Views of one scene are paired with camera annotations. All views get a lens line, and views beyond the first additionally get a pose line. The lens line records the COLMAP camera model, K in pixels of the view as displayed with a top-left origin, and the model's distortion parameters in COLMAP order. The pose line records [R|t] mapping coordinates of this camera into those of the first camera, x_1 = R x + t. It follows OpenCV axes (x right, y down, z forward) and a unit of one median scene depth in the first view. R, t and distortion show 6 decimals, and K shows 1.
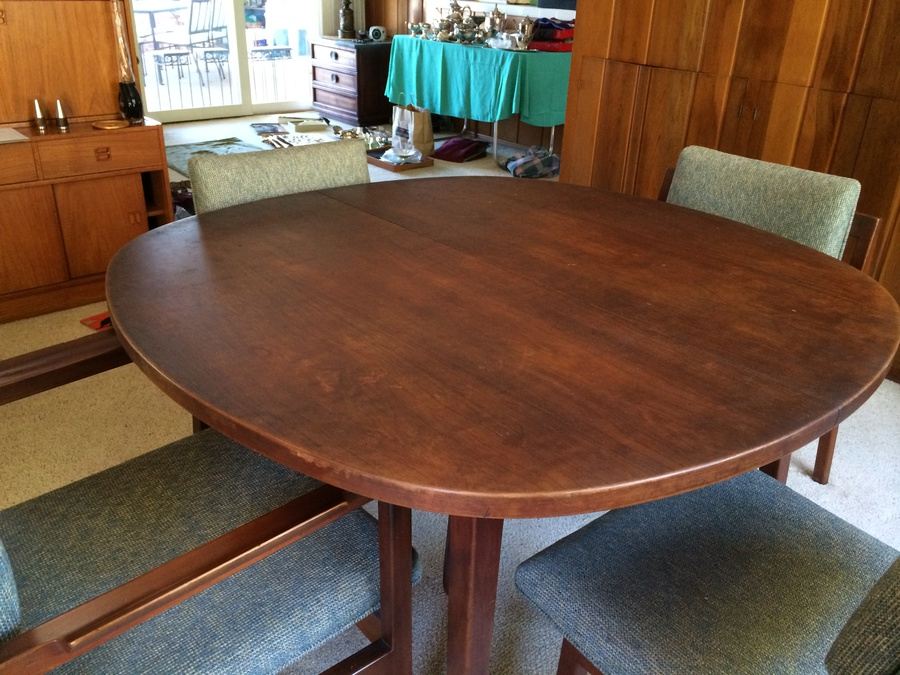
lens RADIAL K [[764.3, 0, 453.2], [0, 764.3, 335.9], [0, 0, 1]] dist [0.084525, -0.112068]
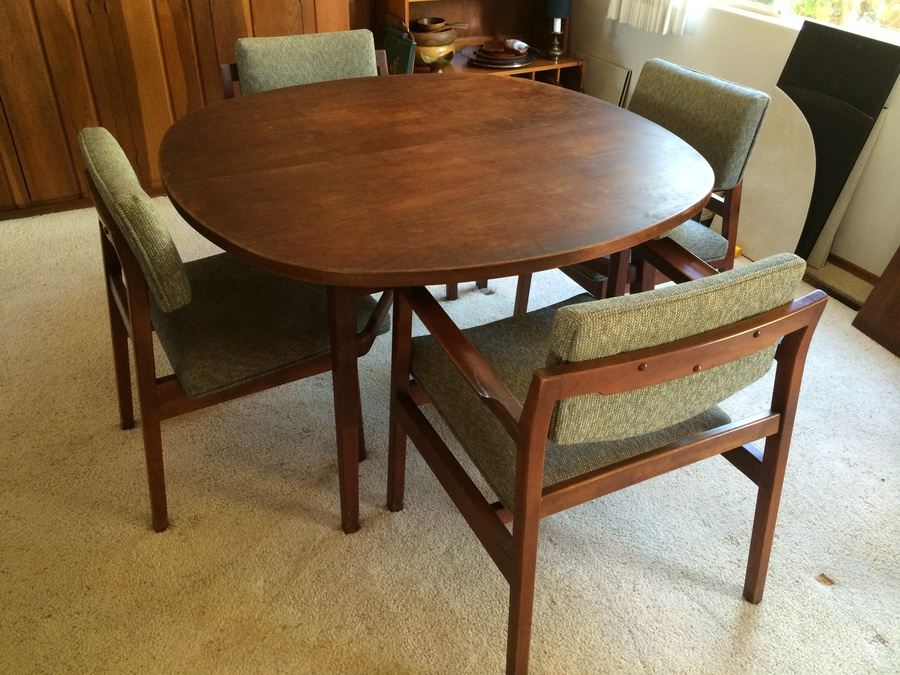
lens RADIAL K [[764.3, 0, 449.7], [0, 764.3, 332.1], [0, 0, 1]] dist [0.084525, -0.112068]
pose [[0.223603, -0.558455, 0.798830, -0.839761], [0.409727, 0.797506, 0.442841, -0.287543], [-0.884379, 0.228282, 0.407139, 0.336292]]
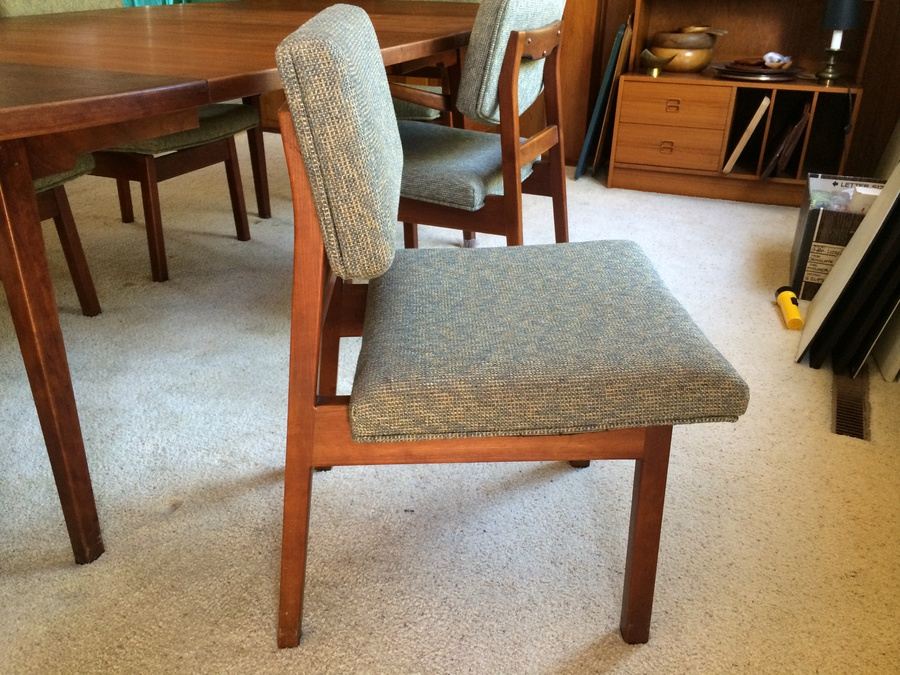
lens RADIAL K [[764.3, 0, 449.9], [0, 764.3, 343.9], [0, 0, 1]] dist [0.084525, -0.112068]
pose [[0.899039, -0.219710, 0.378757, -0.229787], [0.208957, 0.975428, 0.069835, 0.342480], [-0.384794, 0.016359, 0.922857, -0.346867]]
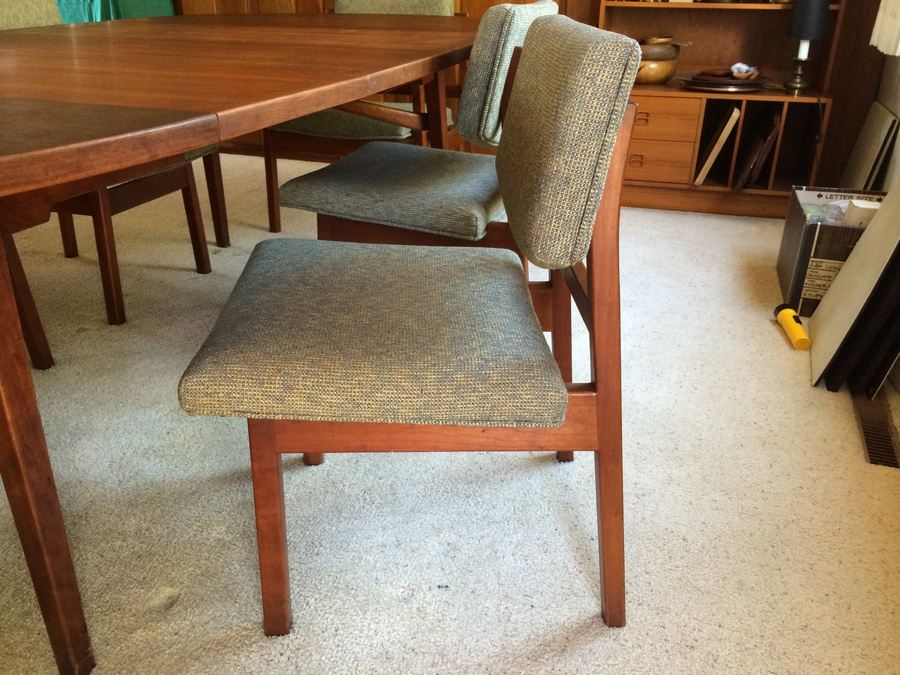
lens RADIAL K [[764.3, 0, 450.0], [0, 764.3, 342.8], [0, 0, 1]] dist [0.084525, -0.112068]
pose [[0.853909, -0.253187, 0.454682, -0.259472], [0.245906, 0.966290, 0.076253, 0.296160], [-0.458661, 0.046695, 0.887384, -0.249152]]
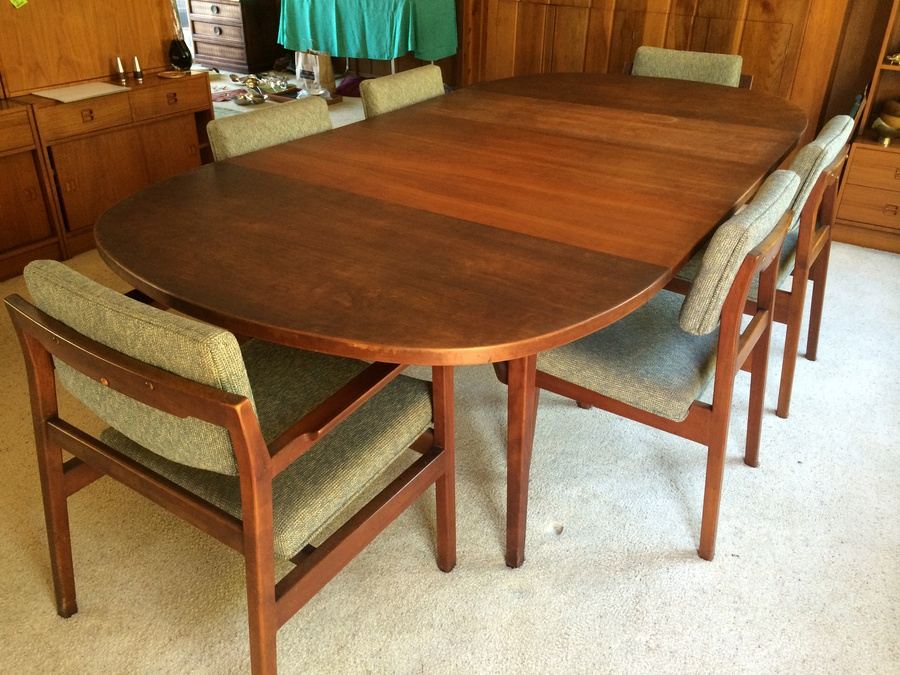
lens RADIAL K [[764.3, 0, 451.6], [0, 764.3, 333.4], [0, 0, 1]] dist [0.084525, -0.112068]
pose [[0.956396, -0.156808, 0.246411, -0.536581], [0.141655, 0.986824, 0.078179, 0.150591], [-0.255424, -0.039865, 0.966007, -0.485453]]
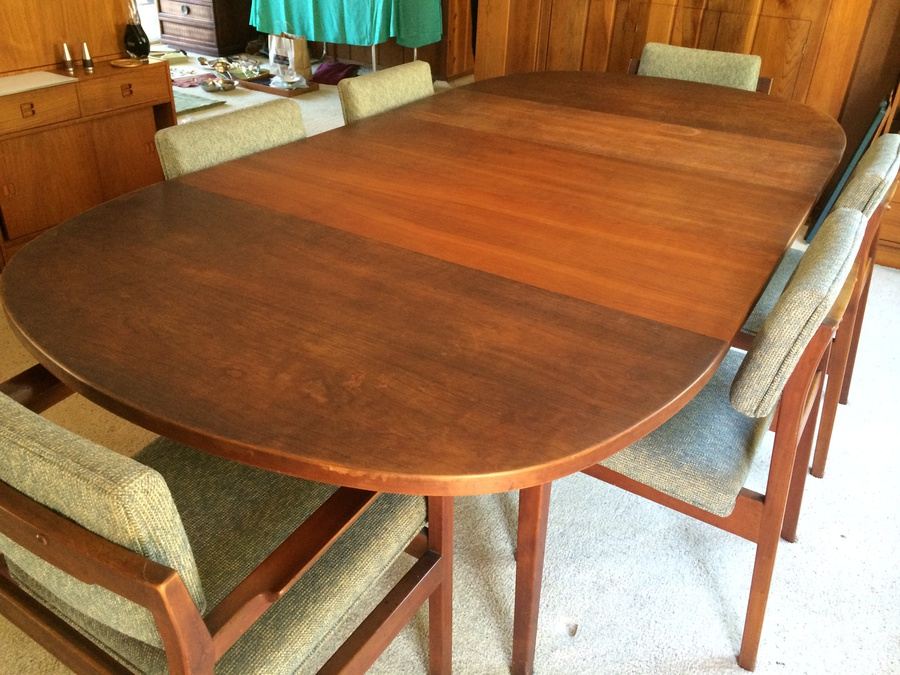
lens RADIAL K [[764.3, 0, 452.2], [0, 764.3, 333.5], [0, 0, 1]] dist [0.084525, -0.112068]
pose [[0.949756, -0.153899, 0.272542, -0.504607], [0.129786, 0.986019, 0.104504, 0.079592], [-0.284815, -0.063881, 0.956452, -0.326873]]
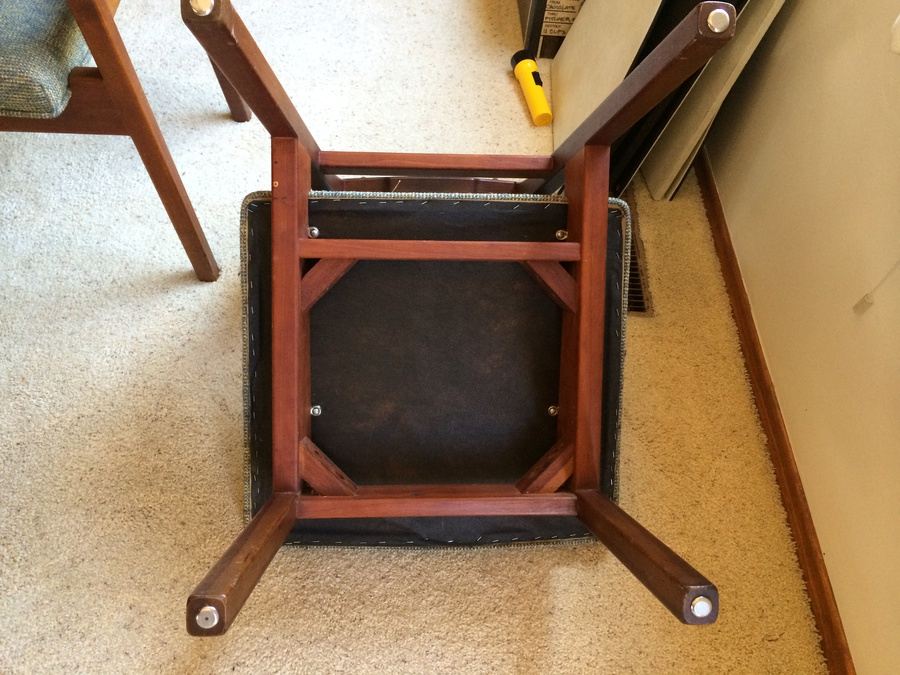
lens RADIAL K [[764.3, 0, 442.9], [0, 764.3, 339.1], [0, 0, 1]] dist [0.084525, -0.112068]
pose [[0.645780, -0.625199, 0.438285, 0.015474], [0.297903, 0.734850, 0.609302, 0.132342], [-0.703009, -0.262909, 0.660800, -0.091365]]
